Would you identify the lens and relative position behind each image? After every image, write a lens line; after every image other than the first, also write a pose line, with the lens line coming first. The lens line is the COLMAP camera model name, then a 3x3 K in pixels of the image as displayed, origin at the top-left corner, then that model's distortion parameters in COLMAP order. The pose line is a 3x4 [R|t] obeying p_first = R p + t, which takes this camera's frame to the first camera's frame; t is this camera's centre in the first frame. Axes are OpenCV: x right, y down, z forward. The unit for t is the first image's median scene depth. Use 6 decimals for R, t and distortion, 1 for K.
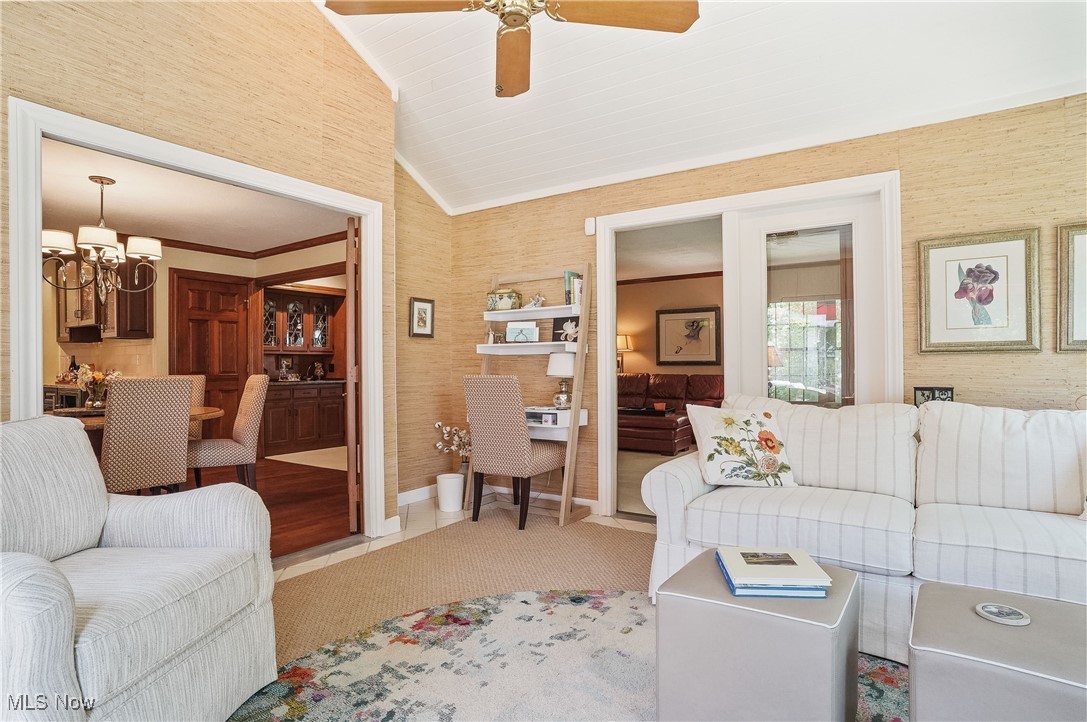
lens RADIAL K [[578.6, 0, 540.1], [0, 578.6, 362.6], [0, 0, 1]] dist [-0.004543, 0.001482]
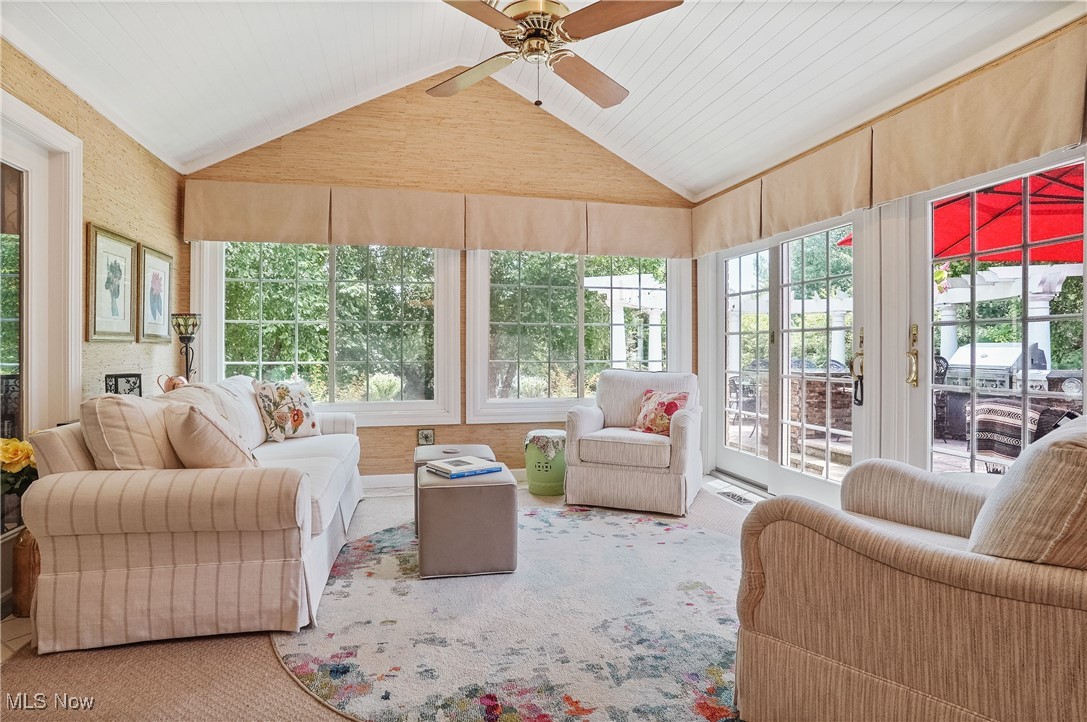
lens RADIAL K [[578.6, 0, 540.5], [0, 578.6, 357.5], [0, 0, 1]] dist [-0.004543, 0.001482]
pose [[-0.746901, 0.002966, 0.664929, -0.676659], [-0.000363, 0.999988, -0.004868, 0.020863], [-0.664935, -0.003877, -0.746891, 1.527054]]
